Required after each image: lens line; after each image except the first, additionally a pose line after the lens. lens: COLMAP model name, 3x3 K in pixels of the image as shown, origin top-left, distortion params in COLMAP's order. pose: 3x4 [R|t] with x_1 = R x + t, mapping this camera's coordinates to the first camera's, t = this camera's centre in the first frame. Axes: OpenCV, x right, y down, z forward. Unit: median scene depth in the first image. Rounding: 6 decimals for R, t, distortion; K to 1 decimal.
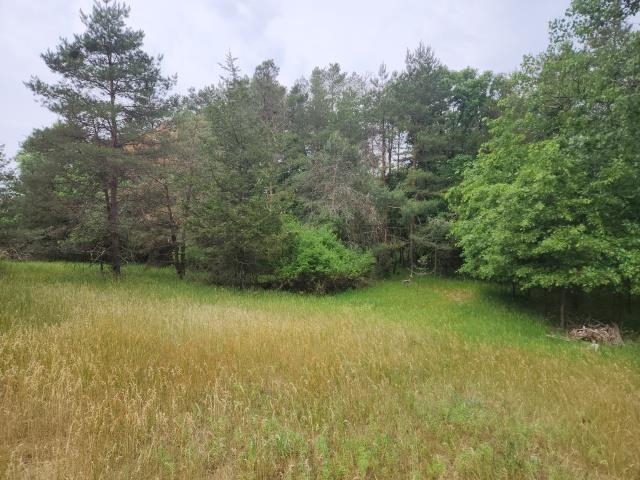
lens RADIAL K [[421.8, 0, 318.9], [0, 421.8, 243.0], [0, 0, 1]] dist [0.066728, -0.056297]
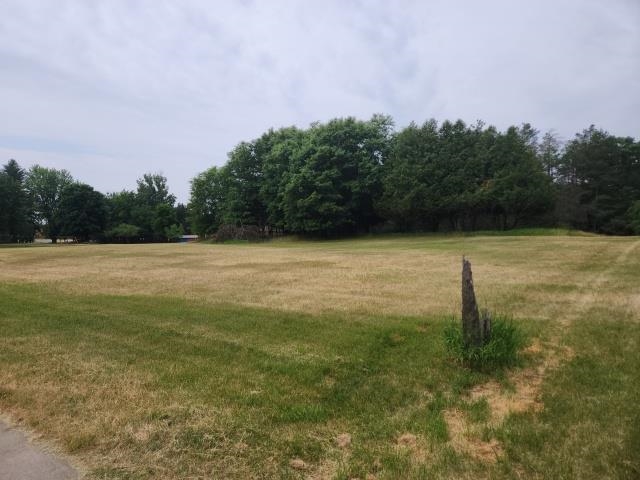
lens RADIAL K [[421.8, 0, 314.0], [0, 421.8, 235.6], [0, 0, 1]] dist [0.066728, -0.056297]
pose [[0.967874, 0.002829, -0.251421, -0.416418], [-0.009082, 0.999678, -0.023712, 0.057653], [0.251273, 0.025233, 0.967587, -0.940685]]
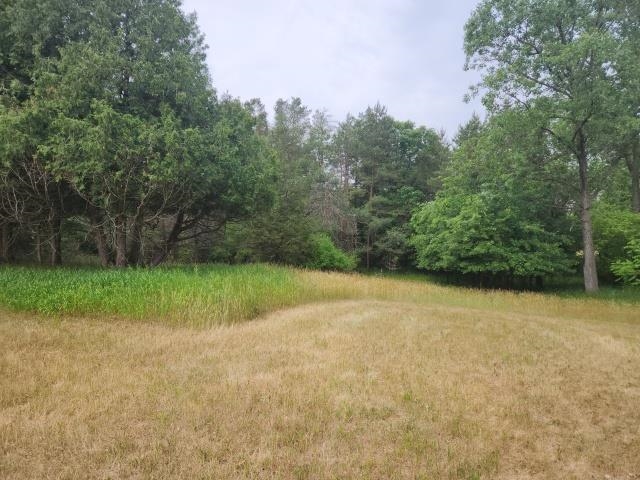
lens RADIAL K [[421.8, 0, 324.0], [0, 421.8, 240.5], [0, 0, 1]] dist [0.066728, -0.056297]
pose [[0.977009, 0.022412, 0.212018, -0.165726], [-0.018659, 0.999632, -0.019688, 0.003129], [-0.212381, 0.015279, 0.977067, -0.223415]]
